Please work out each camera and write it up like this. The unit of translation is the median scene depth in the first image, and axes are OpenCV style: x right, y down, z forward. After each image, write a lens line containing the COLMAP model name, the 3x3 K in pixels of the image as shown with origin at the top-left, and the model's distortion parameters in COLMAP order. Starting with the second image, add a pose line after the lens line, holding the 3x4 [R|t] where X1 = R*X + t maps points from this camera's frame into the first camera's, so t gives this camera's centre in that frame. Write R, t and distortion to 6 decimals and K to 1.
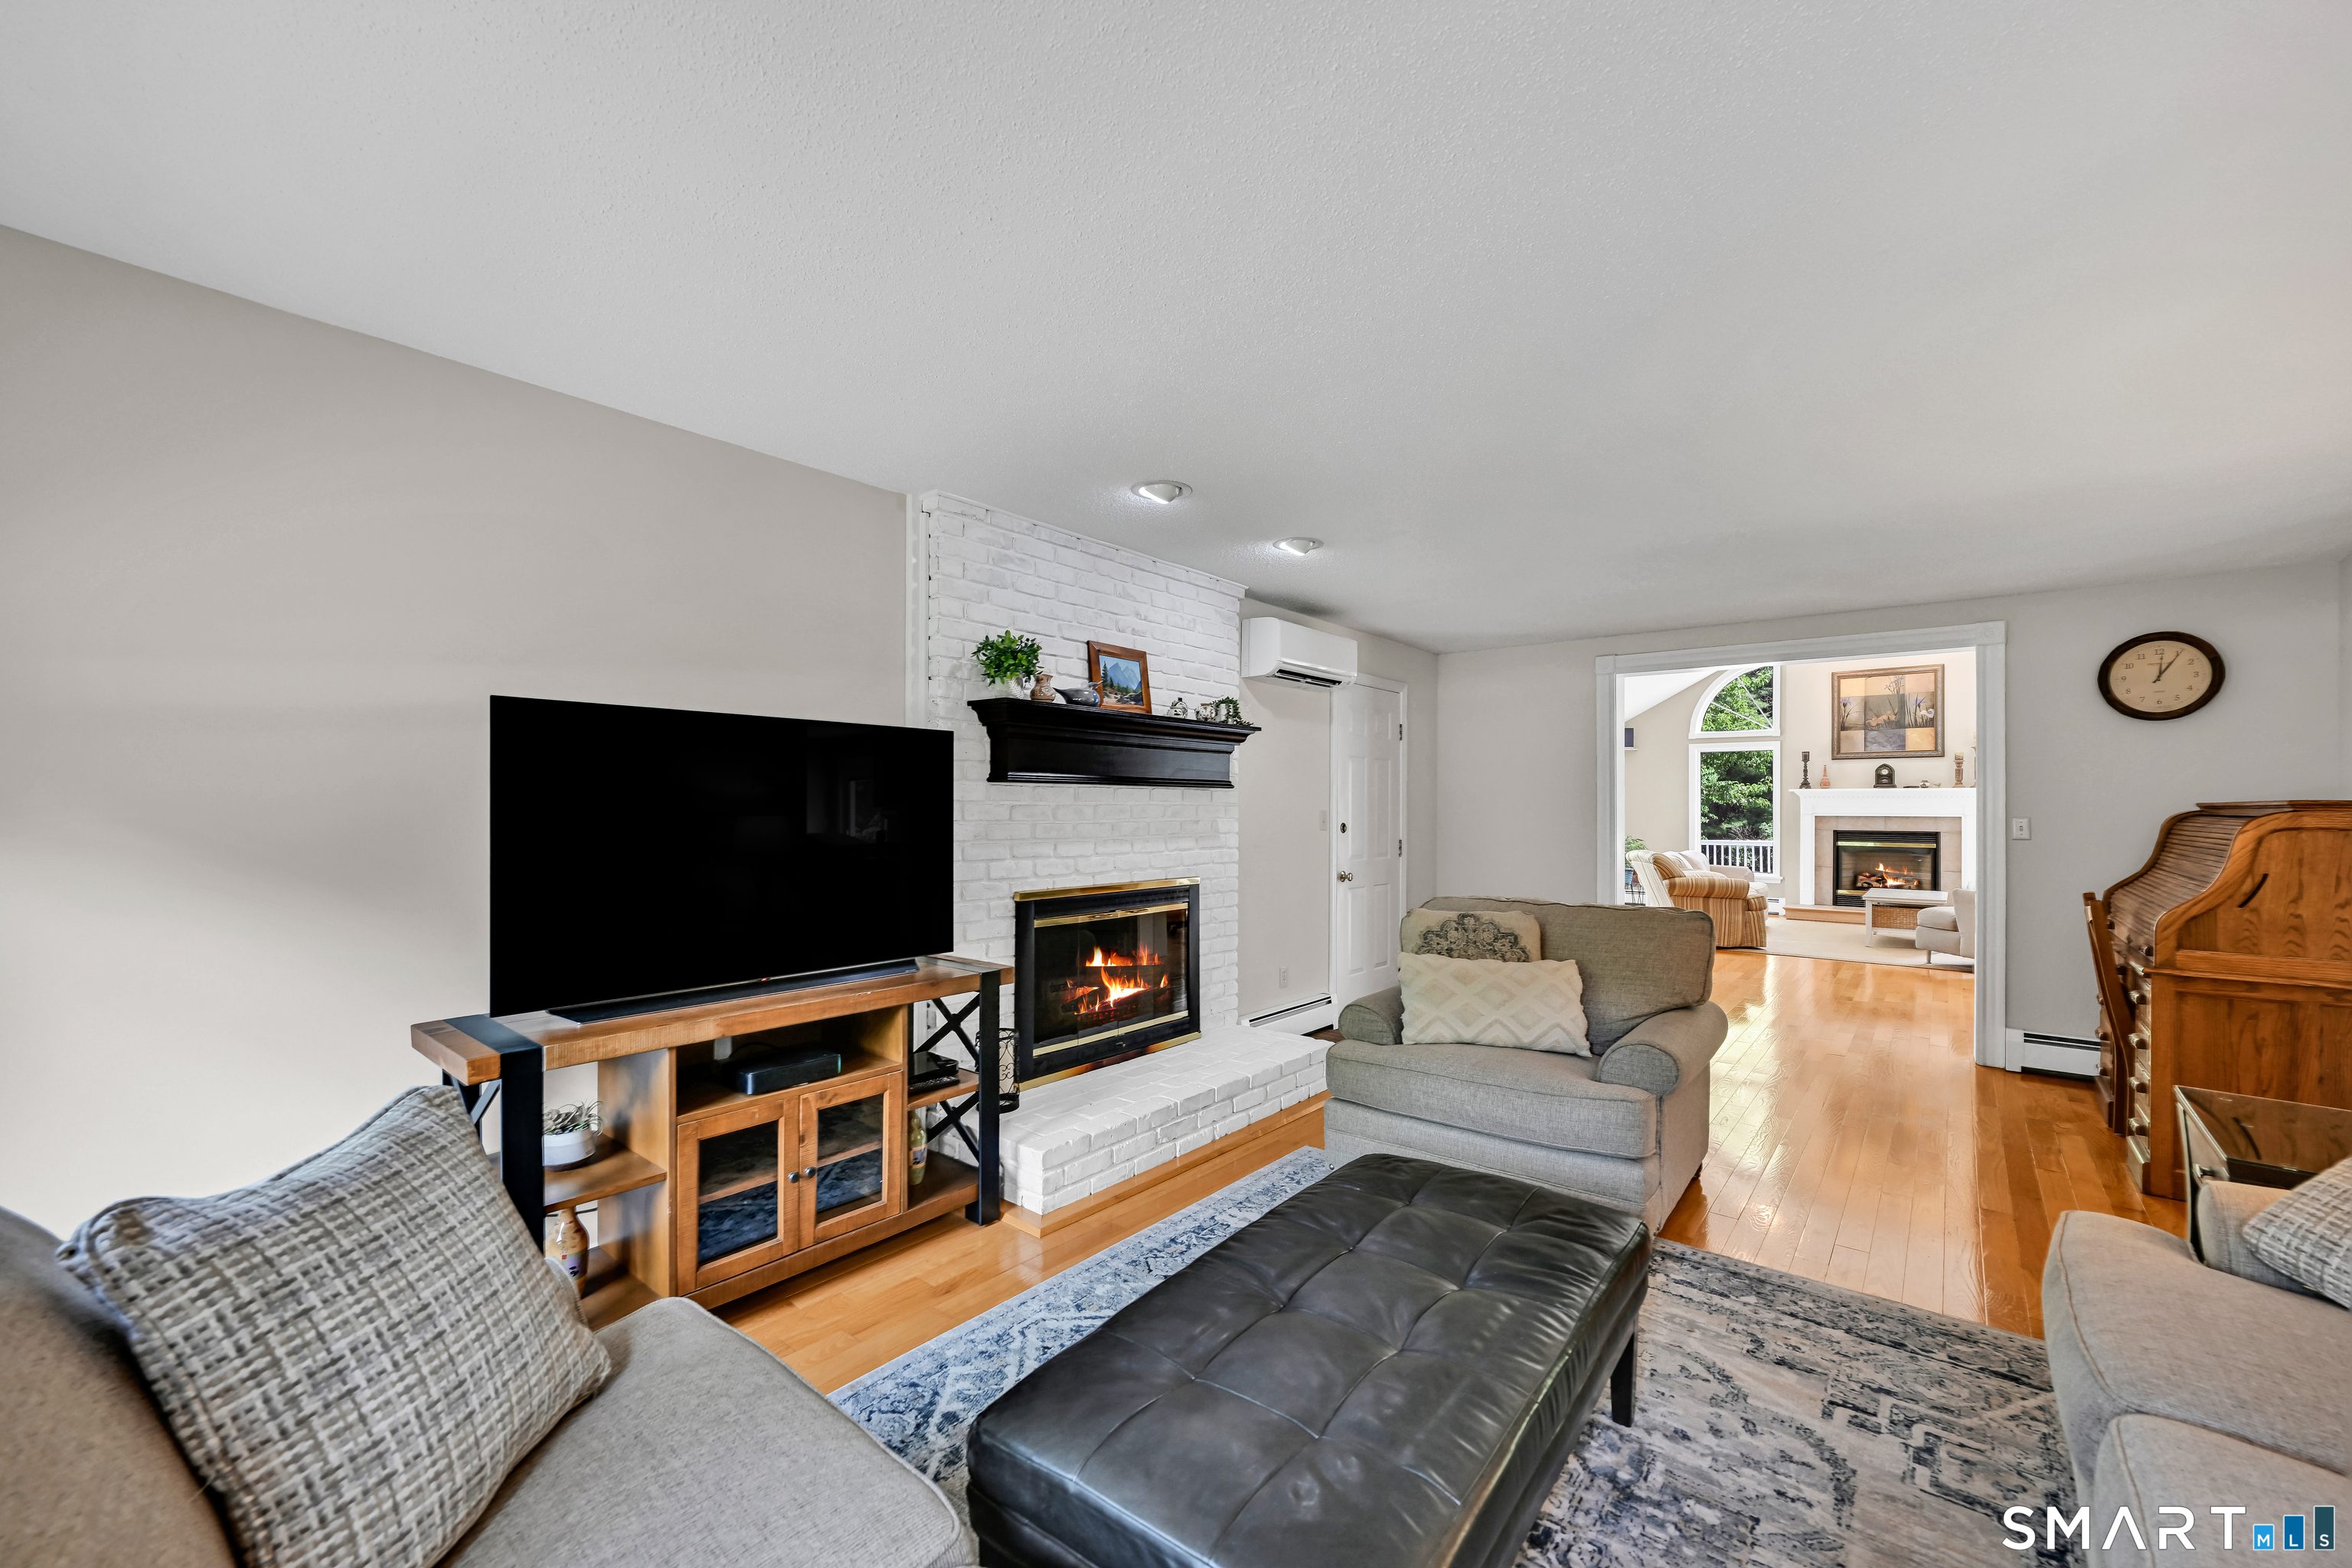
lens RADIAL K [[944.0, 0, 1177.5], [0, 944.0, 797.5], [0, 0, 1]] dist [-0.001838, 0.000172]
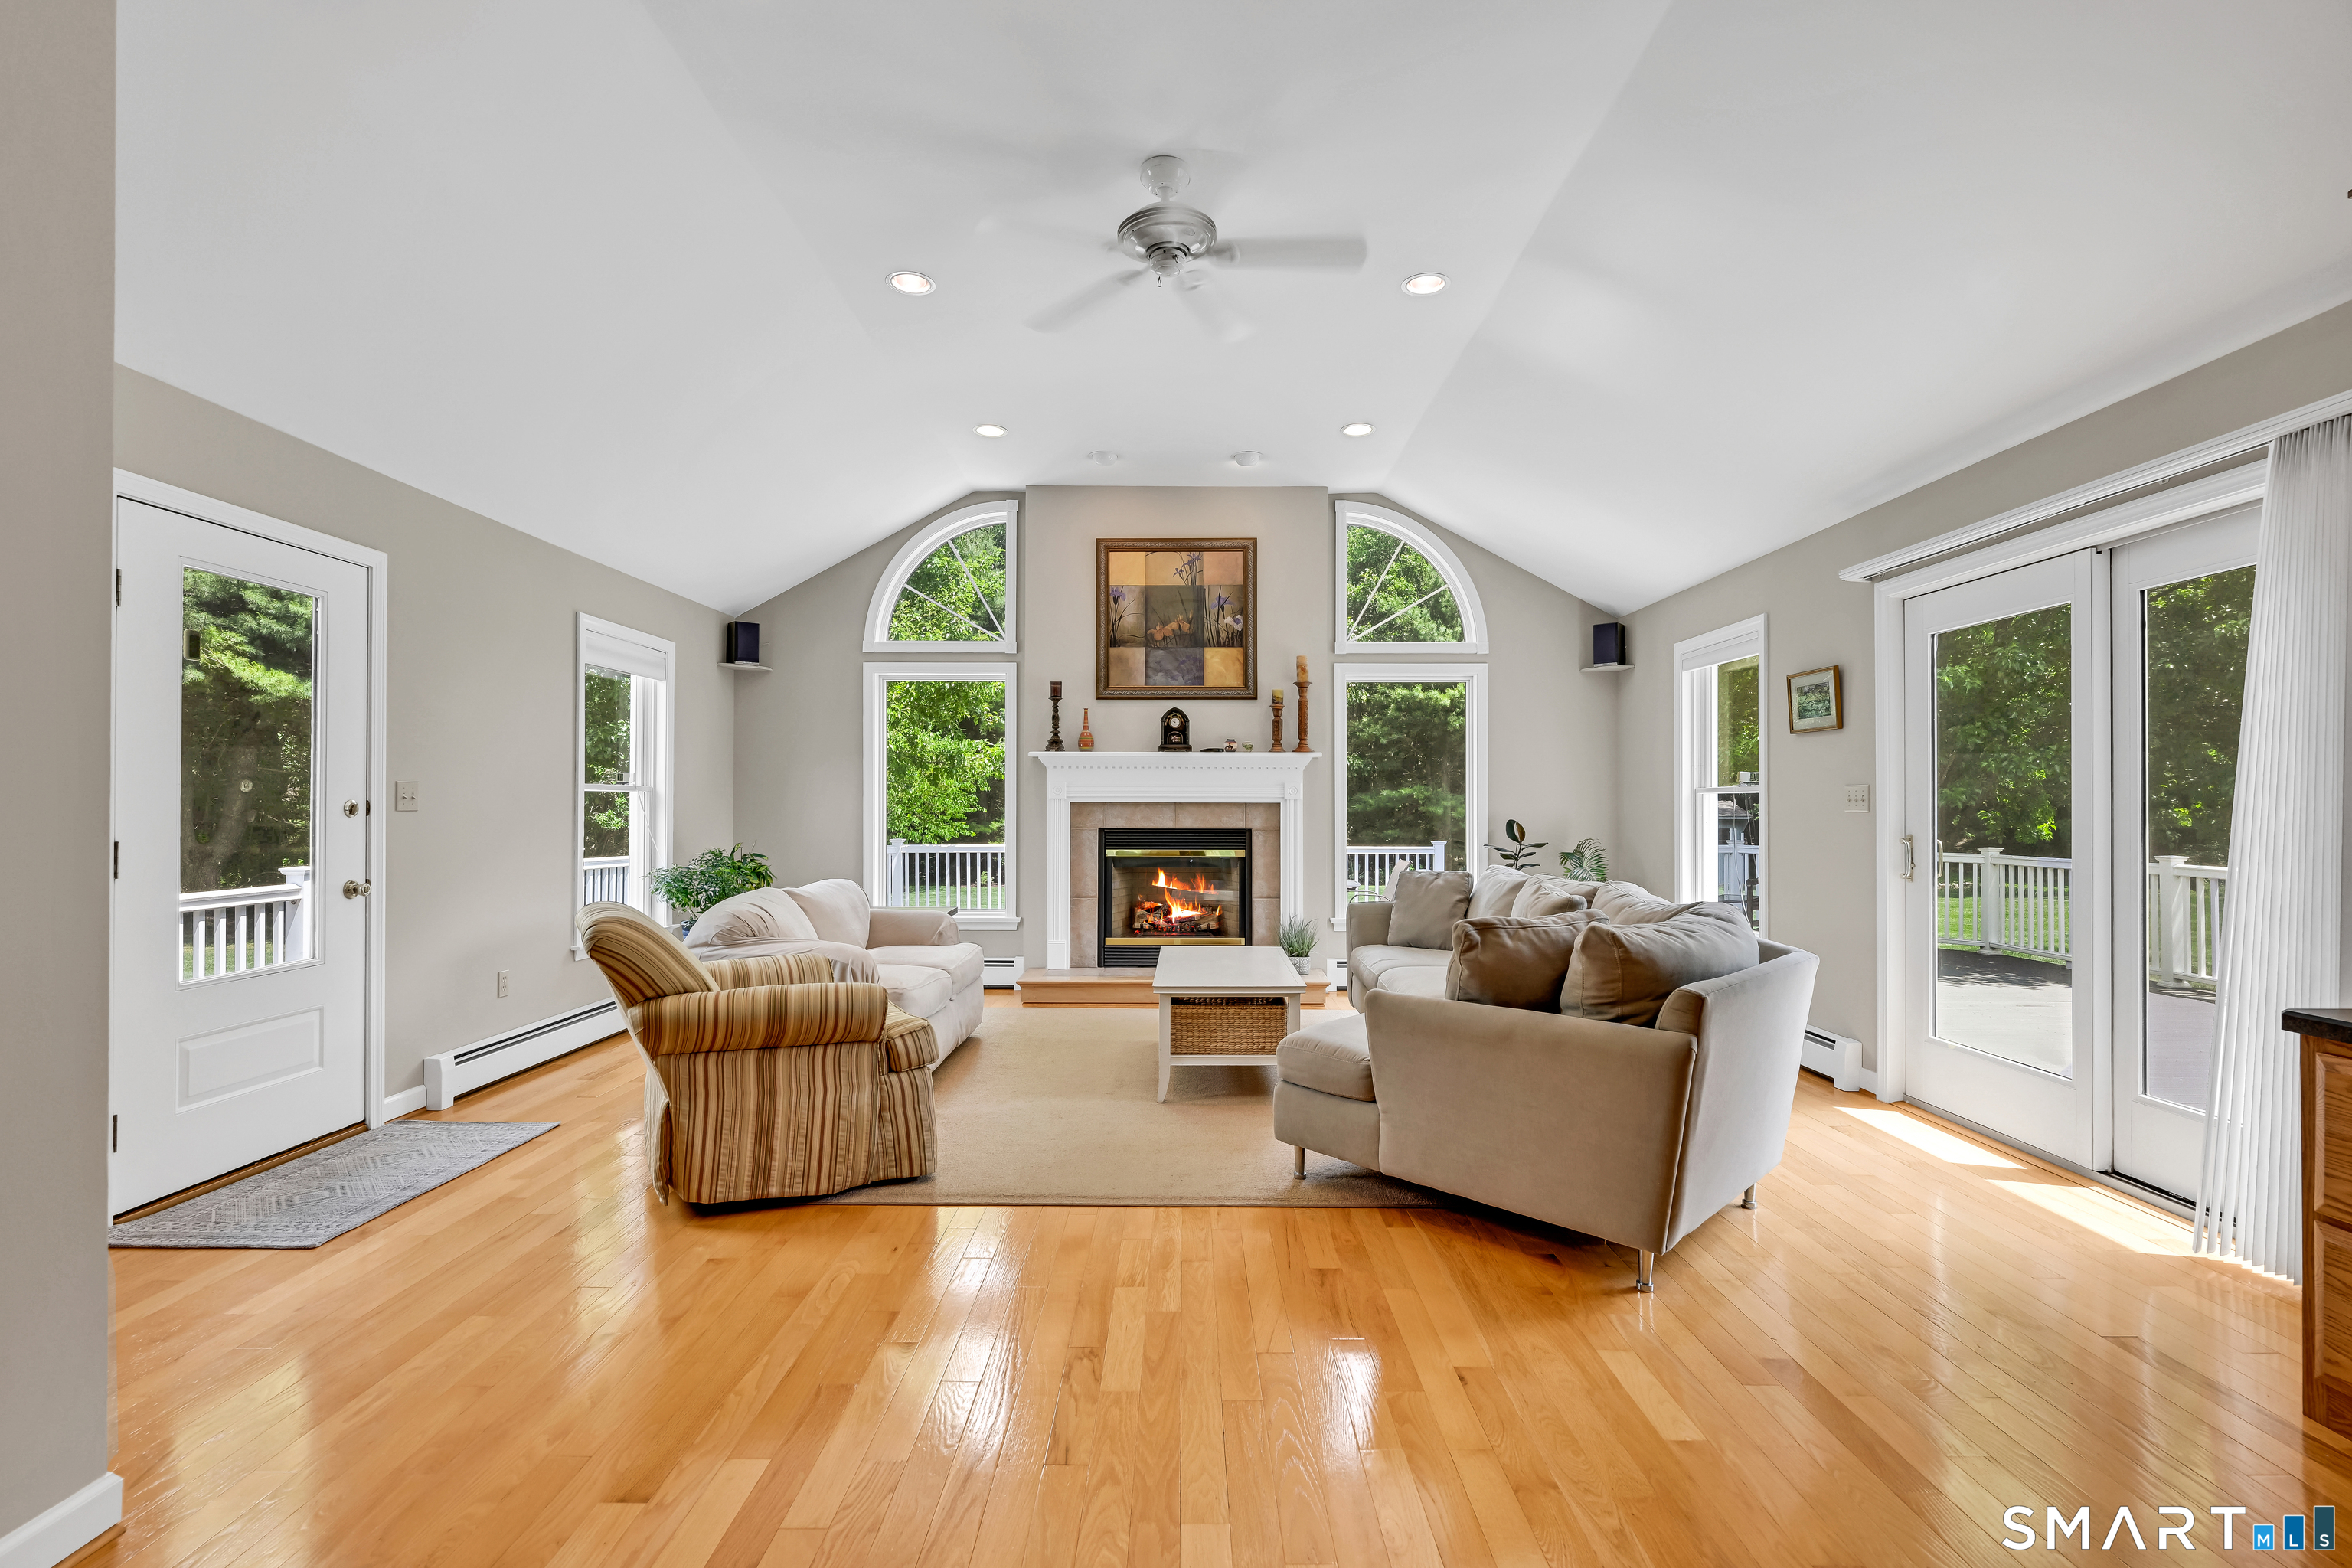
lens RADIAL K [[1072.5, 0, 1179.6], [0, 1072.5, 793.9], [0, 0, 1]] dist [0.001475, 0.000406]
pose [[0.776650, 0.003009, 0.629925, 0.347733], [-0.000054, 0.999989, -0.004711, 0.018015], [-0.629933, 0.003625, 0.776641, 0.498610]]
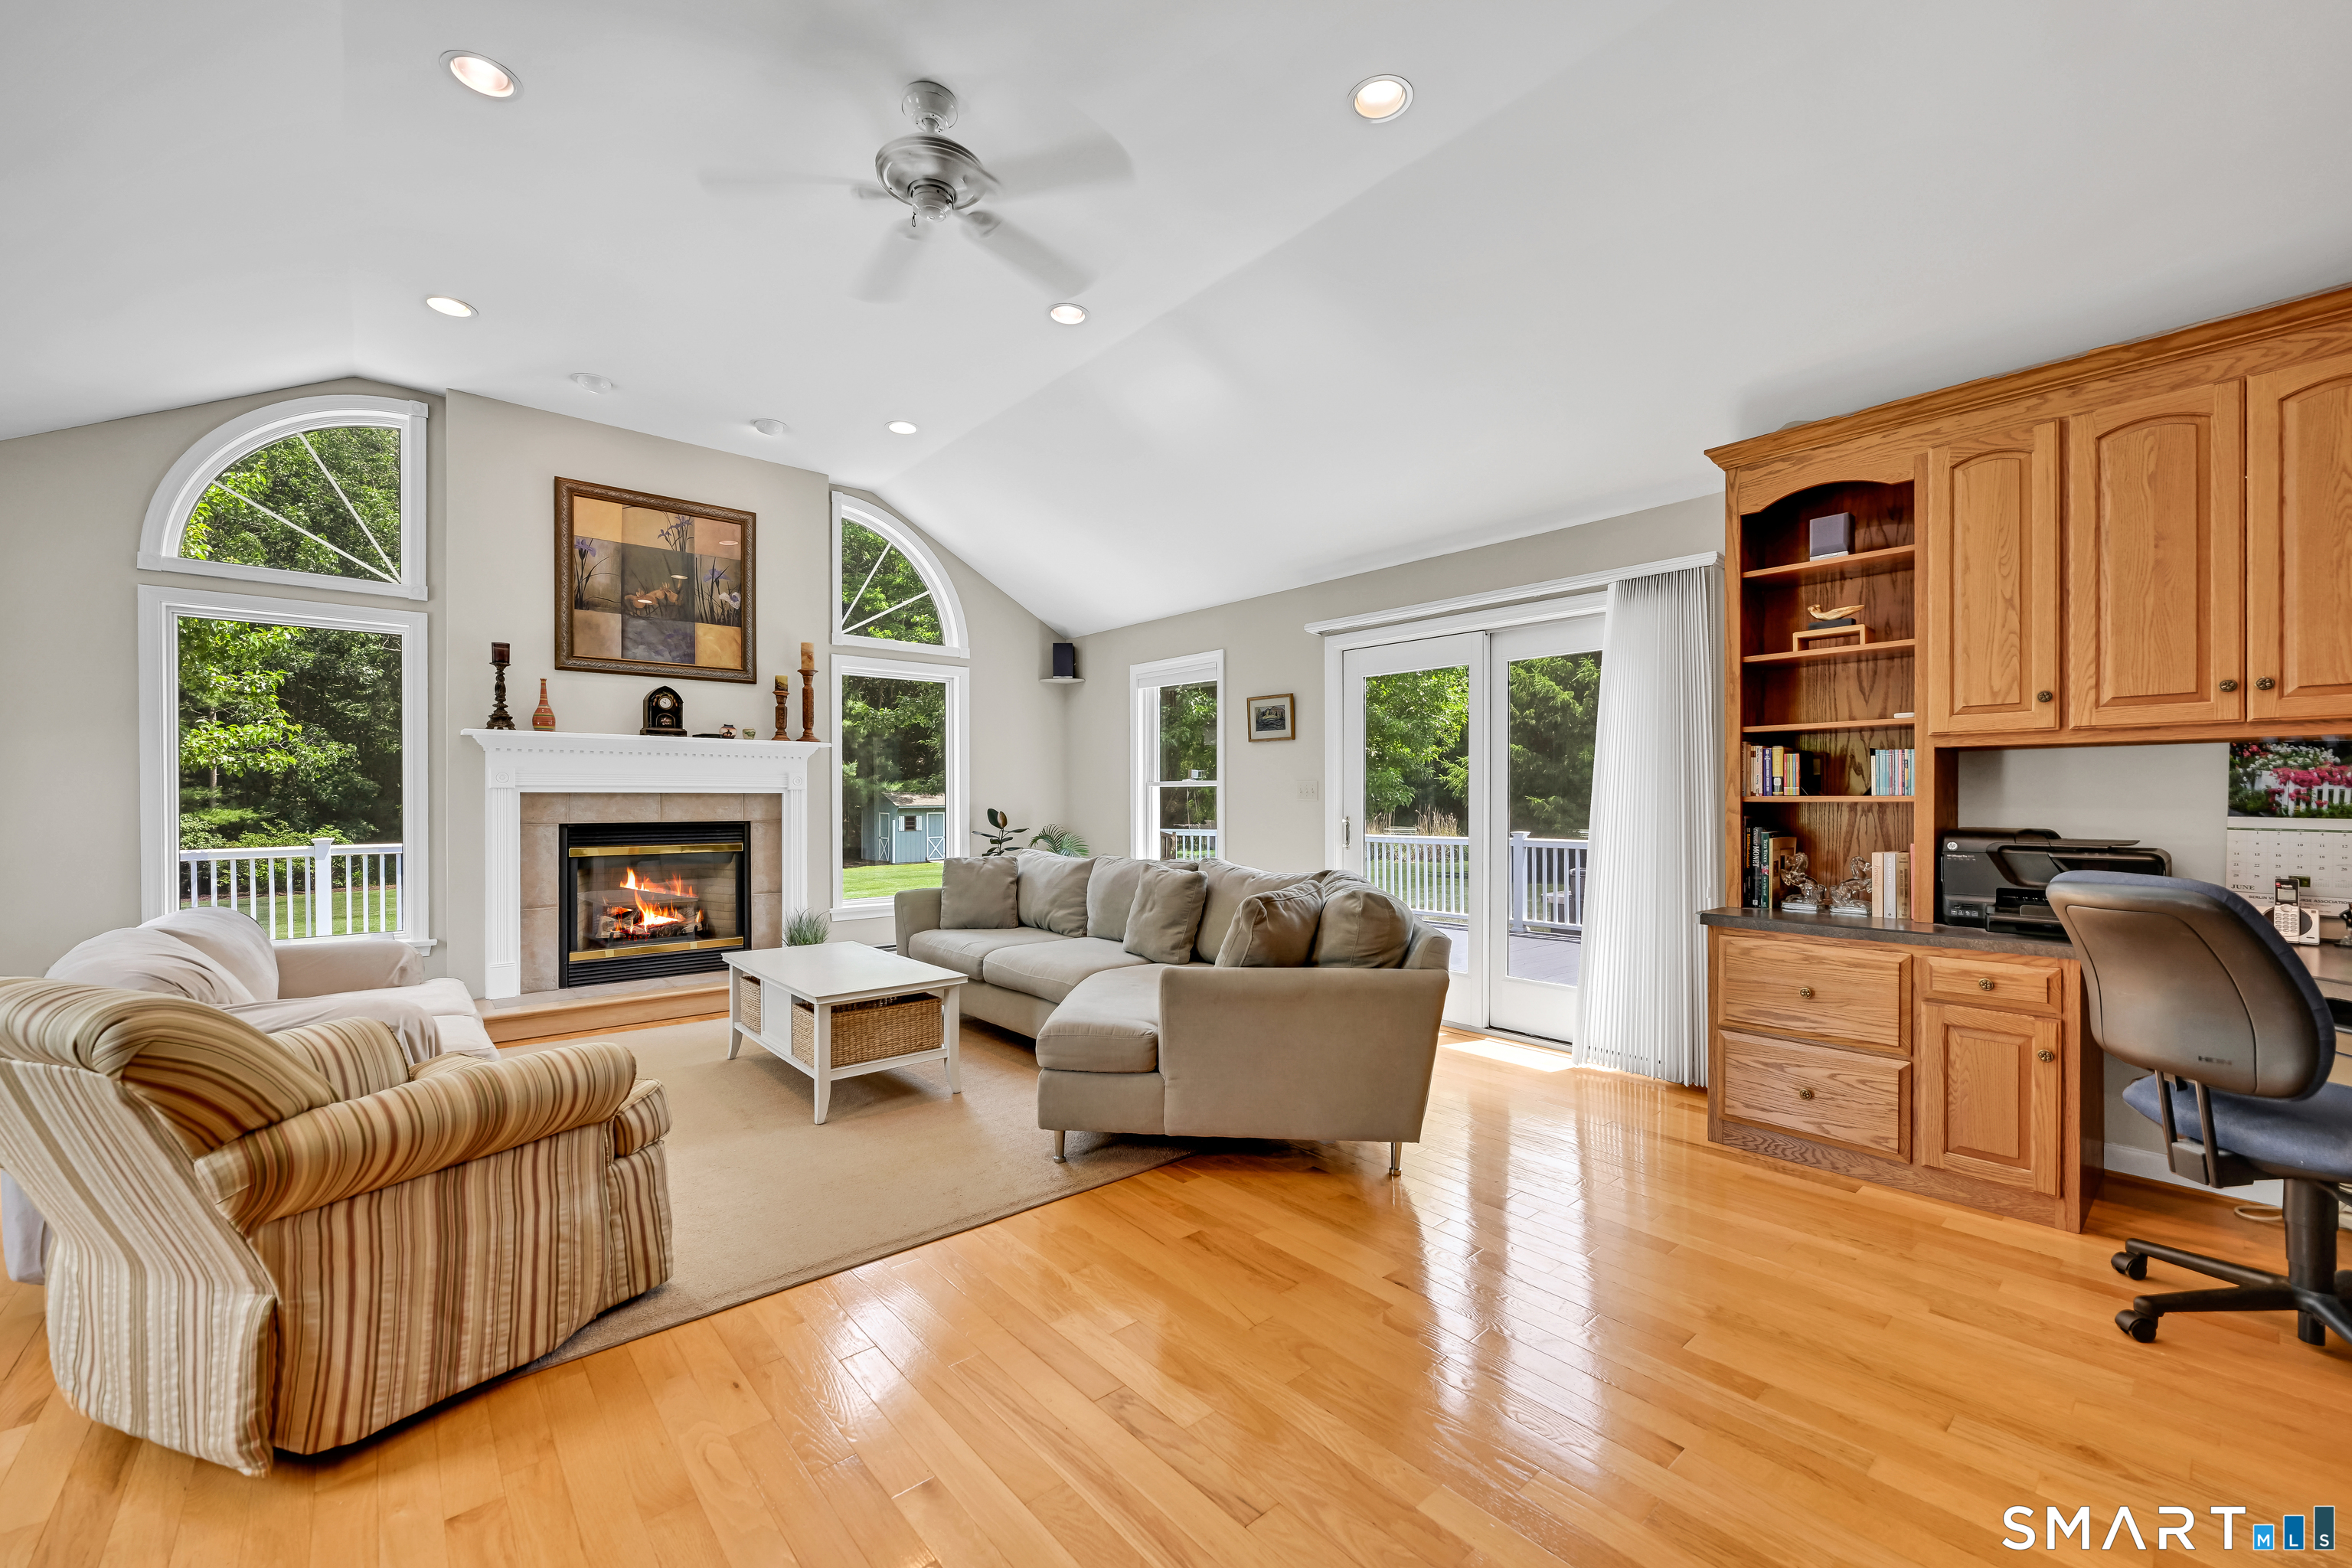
lens RADIAL K [[944.0, 0, 1177.5], [0, 944.0, 797.5], [0, 0, 1]] dist [-0.001838, 0.000172]
pose [[0.173114, -0.005458, 0.984887, 0.302651], [-0.003386, 0.999975, 0.006137, 0.018548], [-0.984896, -0.004398, 0.173091, 0.638165]]
